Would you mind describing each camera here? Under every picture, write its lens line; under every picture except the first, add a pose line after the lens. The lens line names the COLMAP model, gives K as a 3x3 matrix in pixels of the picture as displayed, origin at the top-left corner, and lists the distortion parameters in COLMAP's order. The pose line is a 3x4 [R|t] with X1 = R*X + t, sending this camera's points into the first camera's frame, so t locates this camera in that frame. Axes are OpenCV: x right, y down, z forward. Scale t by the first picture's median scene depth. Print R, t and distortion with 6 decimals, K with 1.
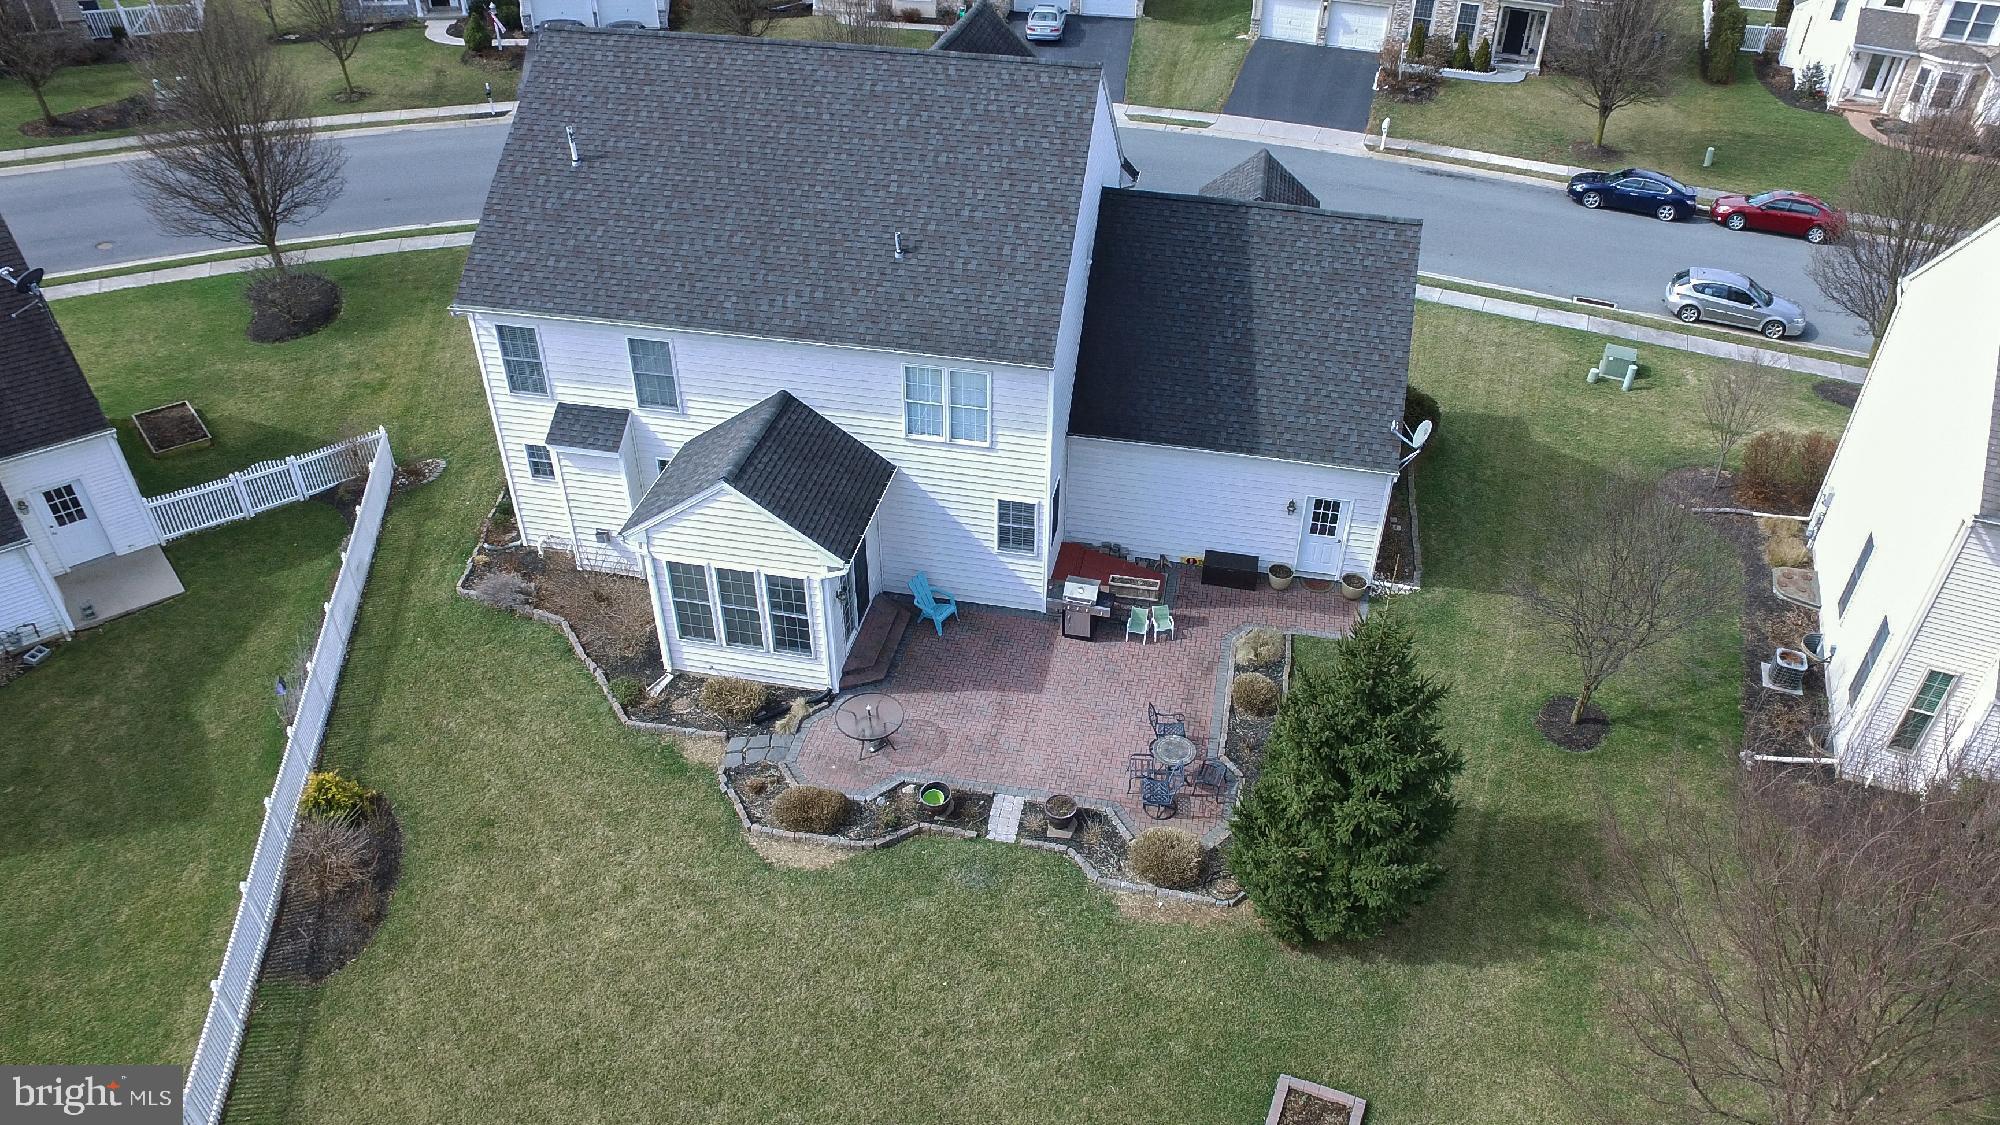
lens RADIAL K [[1262.3, 0, 1024.0], [0, 1262.3, 507.1], [0, 0, 1]] dist [-0.074458, 0.002334]
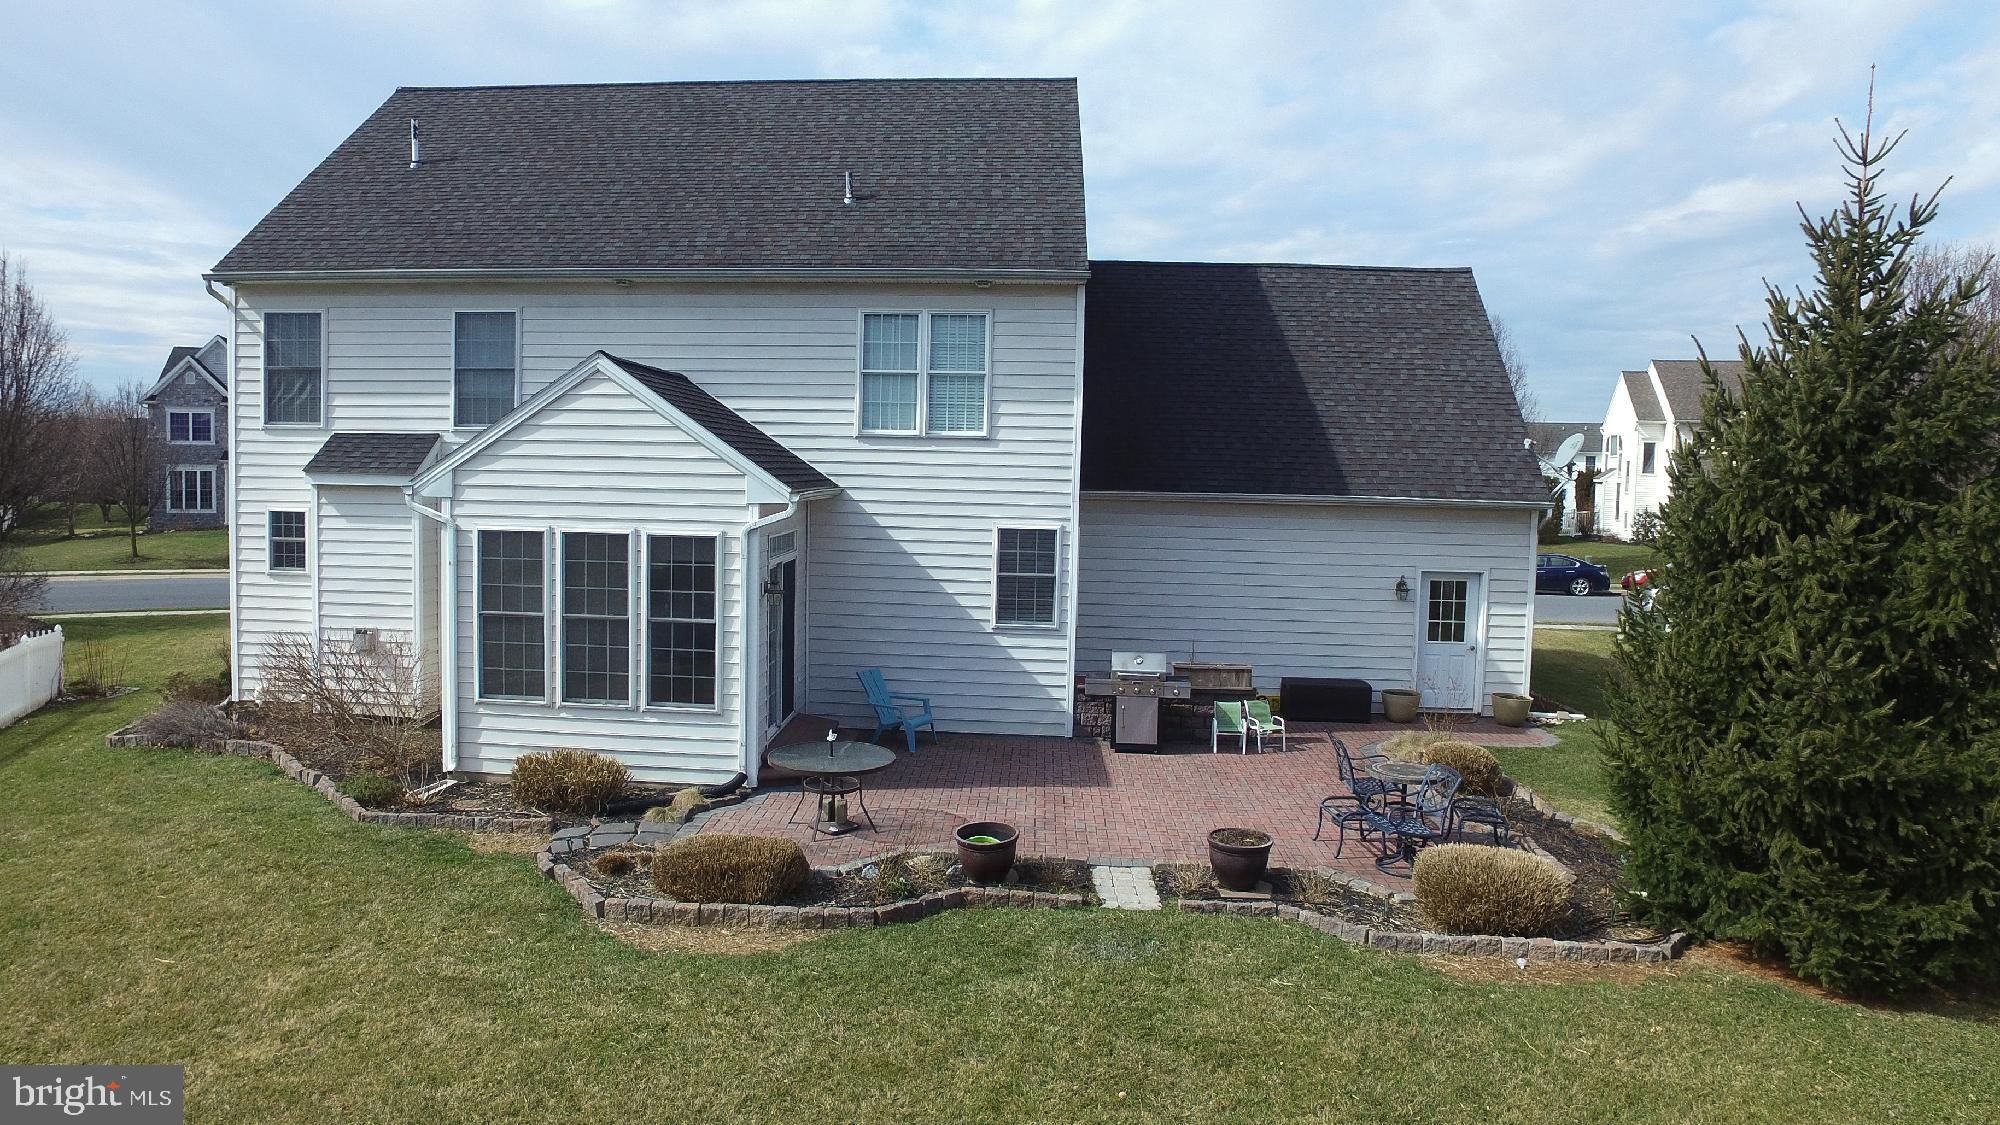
lens RADIAL K [[1230.2, 0, 895.3], [0, 1230.2, 564.0], [0, 0, 1]] dist [-0.102538, 0.066754]
pose [[0.996853, -0.004678, 0.079137, -0.127280], [0.043267, 0.868576, -0.493663, 0.329458], [-0.066427, 0.495533, 0.866045, 0.470125]]
